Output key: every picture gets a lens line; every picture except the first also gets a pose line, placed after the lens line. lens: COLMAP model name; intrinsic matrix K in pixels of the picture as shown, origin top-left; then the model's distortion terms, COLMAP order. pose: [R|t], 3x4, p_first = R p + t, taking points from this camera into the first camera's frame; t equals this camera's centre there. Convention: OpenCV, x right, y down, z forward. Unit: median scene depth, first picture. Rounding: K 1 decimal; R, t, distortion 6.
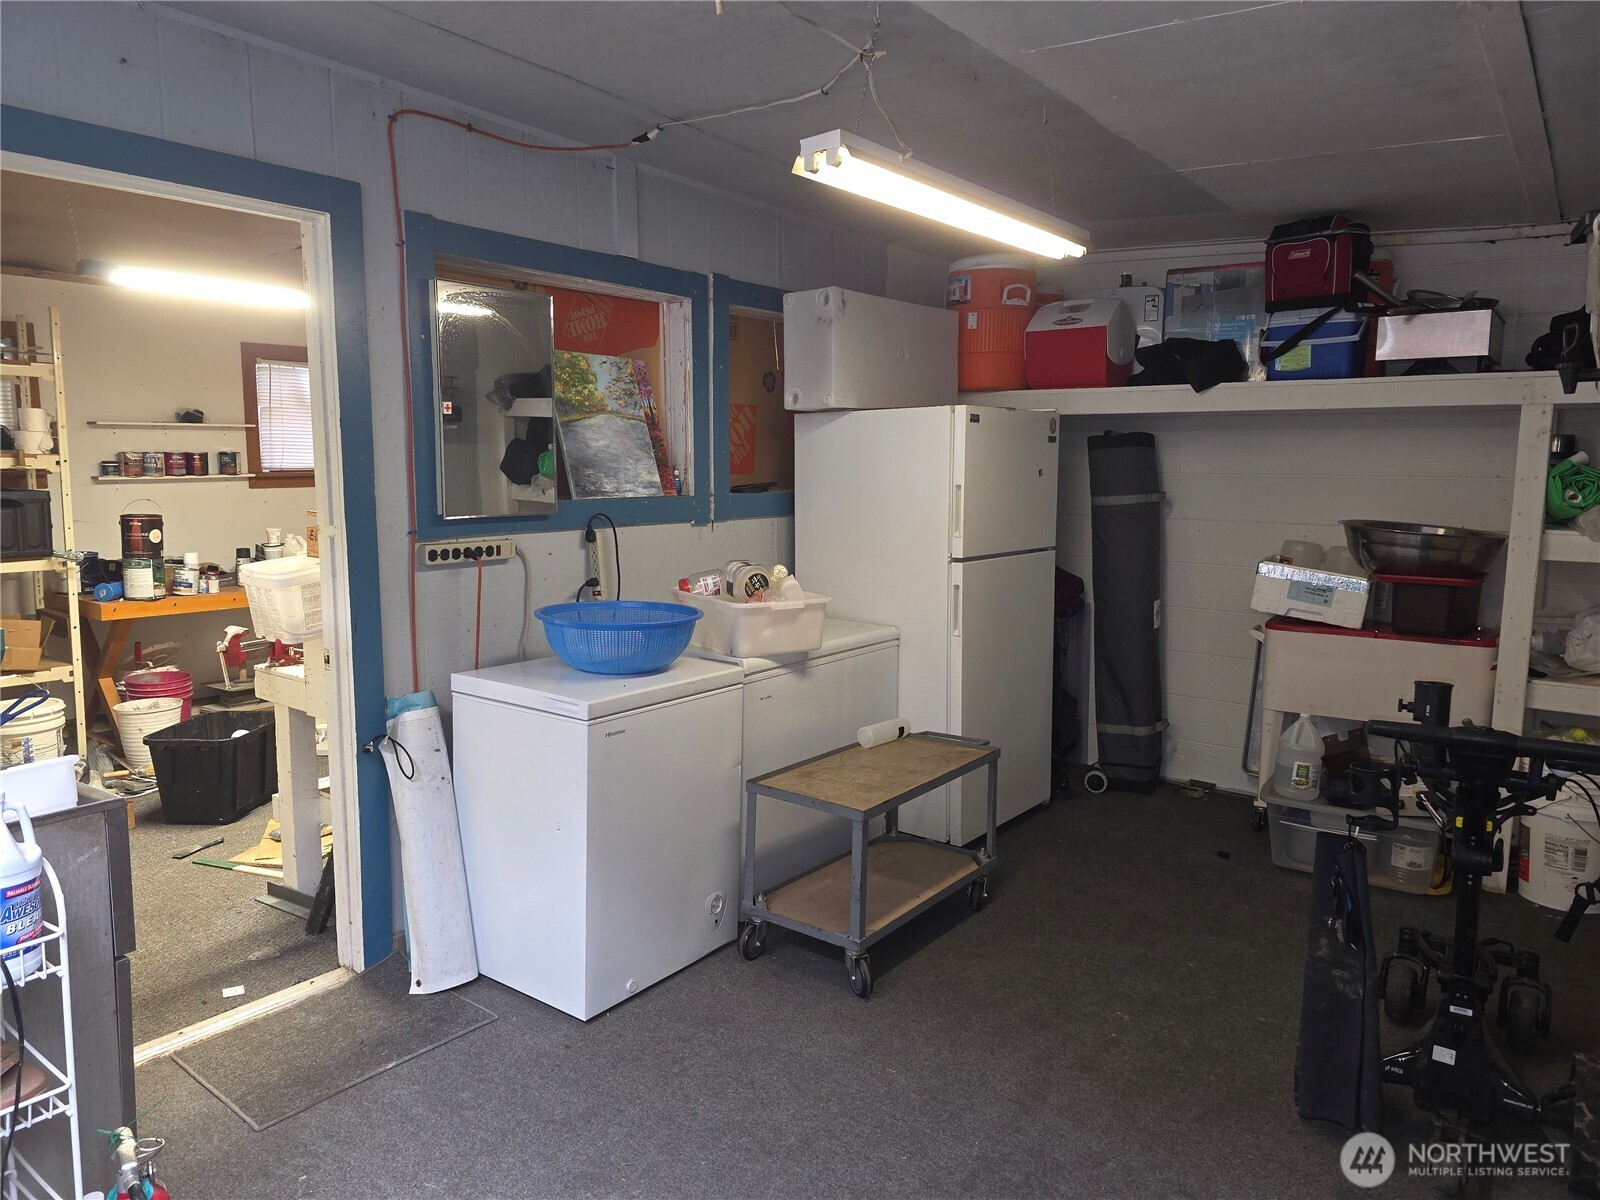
lens RADIAL K [[1079.8, 0, 790.9], [0, 1079.8, 588.6], [0, 0, 1]] dist [0.051564, -0.033648]
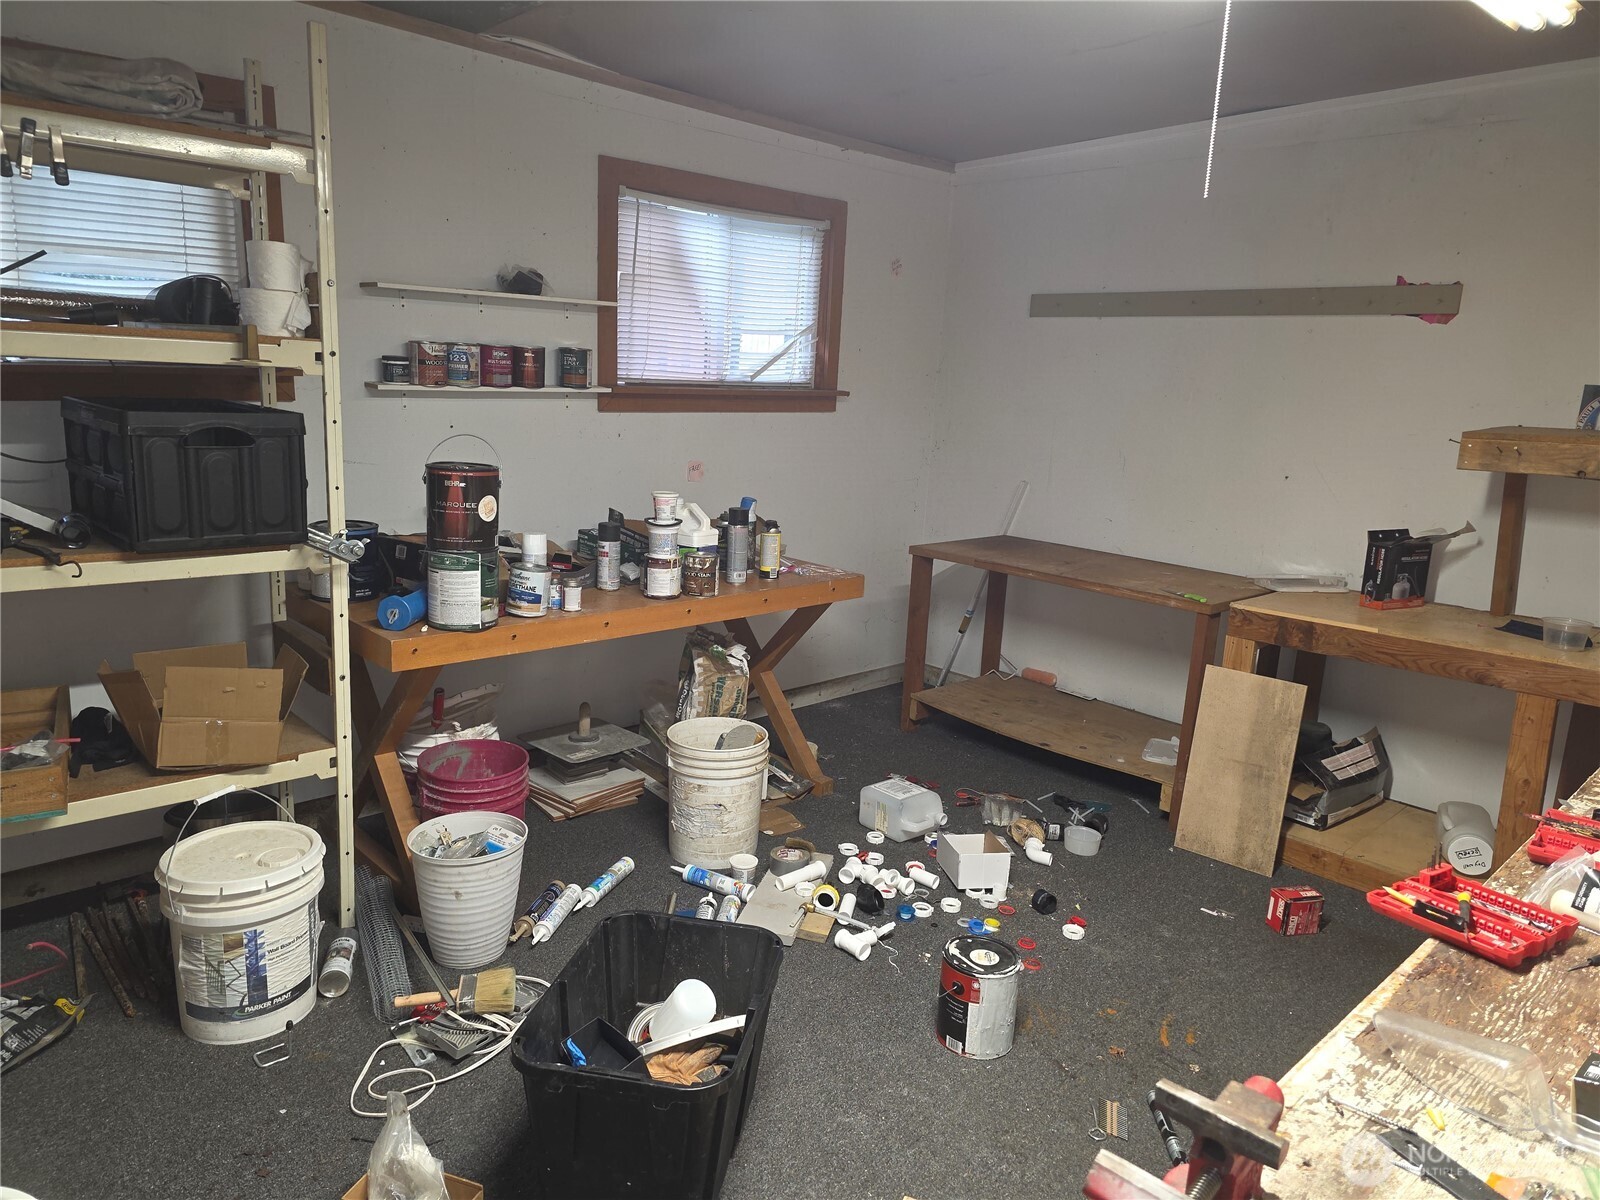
lens RADIAL K [[1079.8, 0, 814.3], [0, 1079.8, 600.5], [0, 0, 1]] dist [0.051564, -0.033648]
pose [[0.988785, 0.070956, -0.131411, -0.357041], [-0.059273, 0.994106, 0.090777, -0.060275], [0.137078, -0.081970, 0.987163, 0.510857]]
